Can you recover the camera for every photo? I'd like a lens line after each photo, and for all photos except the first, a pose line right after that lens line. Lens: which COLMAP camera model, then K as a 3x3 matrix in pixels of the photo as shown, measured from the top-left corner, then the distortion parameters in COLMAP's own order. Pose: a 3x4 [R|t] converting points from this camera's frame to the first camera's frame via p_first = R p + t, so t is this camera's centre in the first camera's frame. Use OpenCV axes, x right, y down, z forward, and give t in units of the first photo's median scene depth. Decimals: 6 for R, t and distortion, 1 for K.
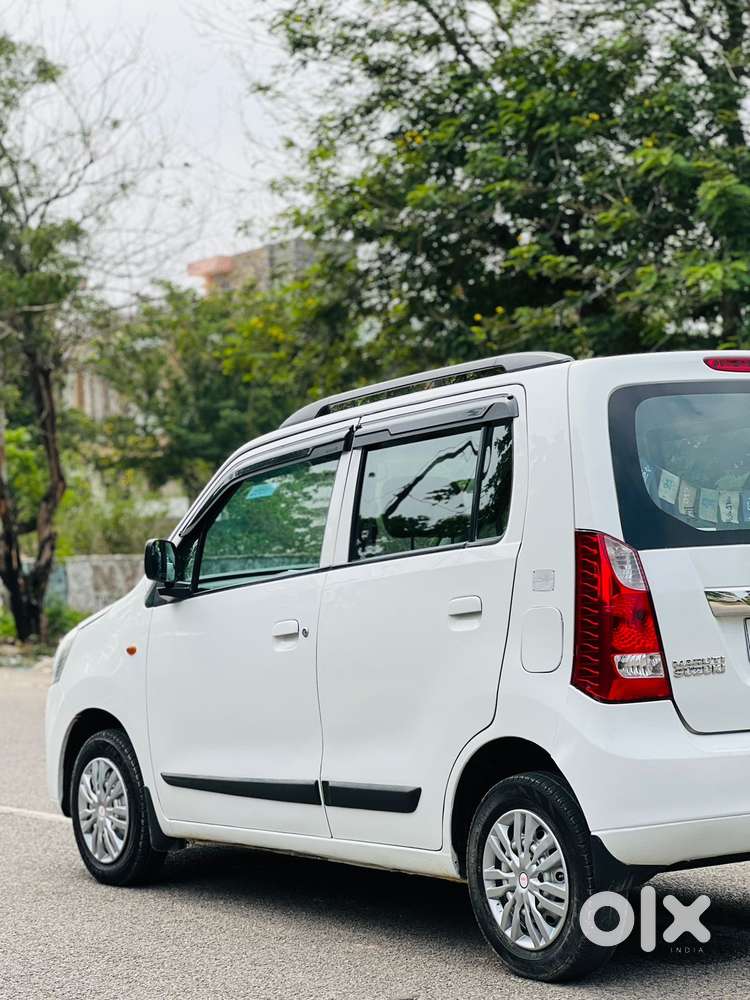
lens RADIAL K [[2200.6, 0, 380.0], [0, 2200.6, 500.1], [0, 0, 1]] dist [0.214679, 0.000000]
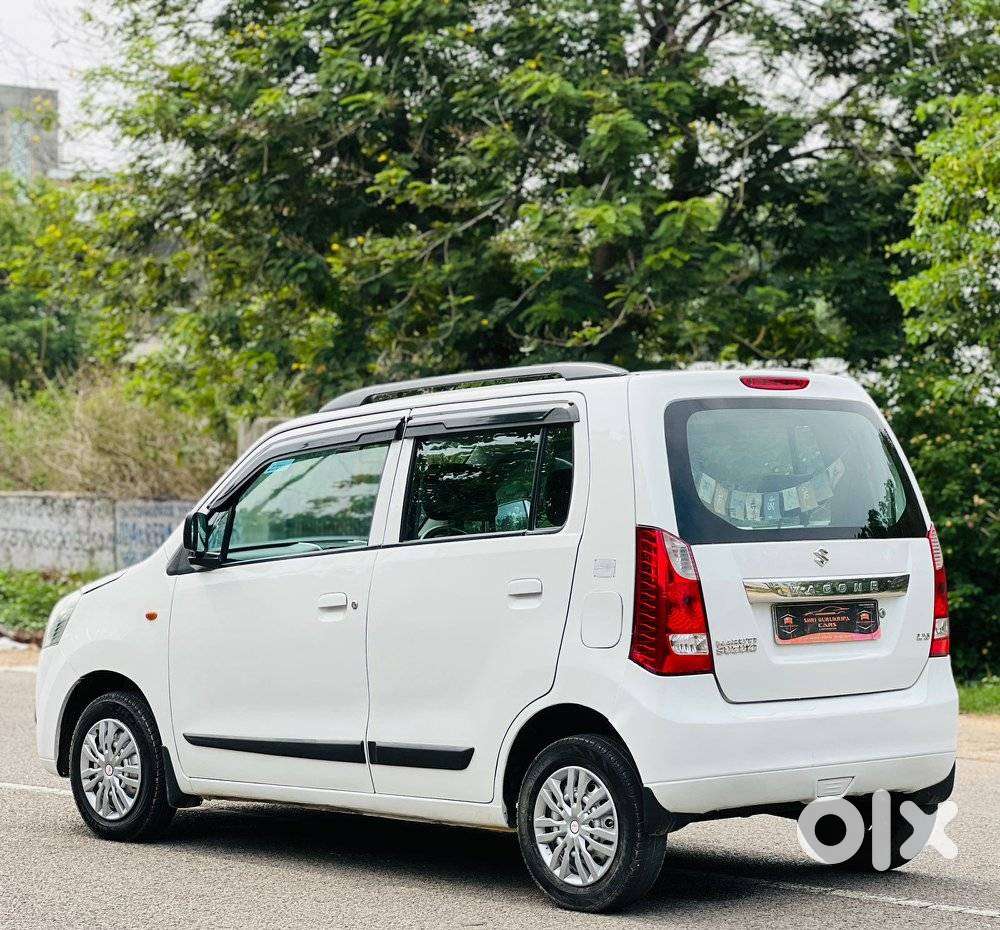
lens RADIAL K [[2855.4, 0, 499.1], [0, 2855.4, 465.7], [0, 0, 1]] dist [0.023849, 0.000000]
pose [[0.986875, 0.036258, 0.157362, -0.187490], [-0.038399, 0.999206, 0.010580, -0.026446], [-0.156853, -0.016484, 0.987484, -0.399103]]
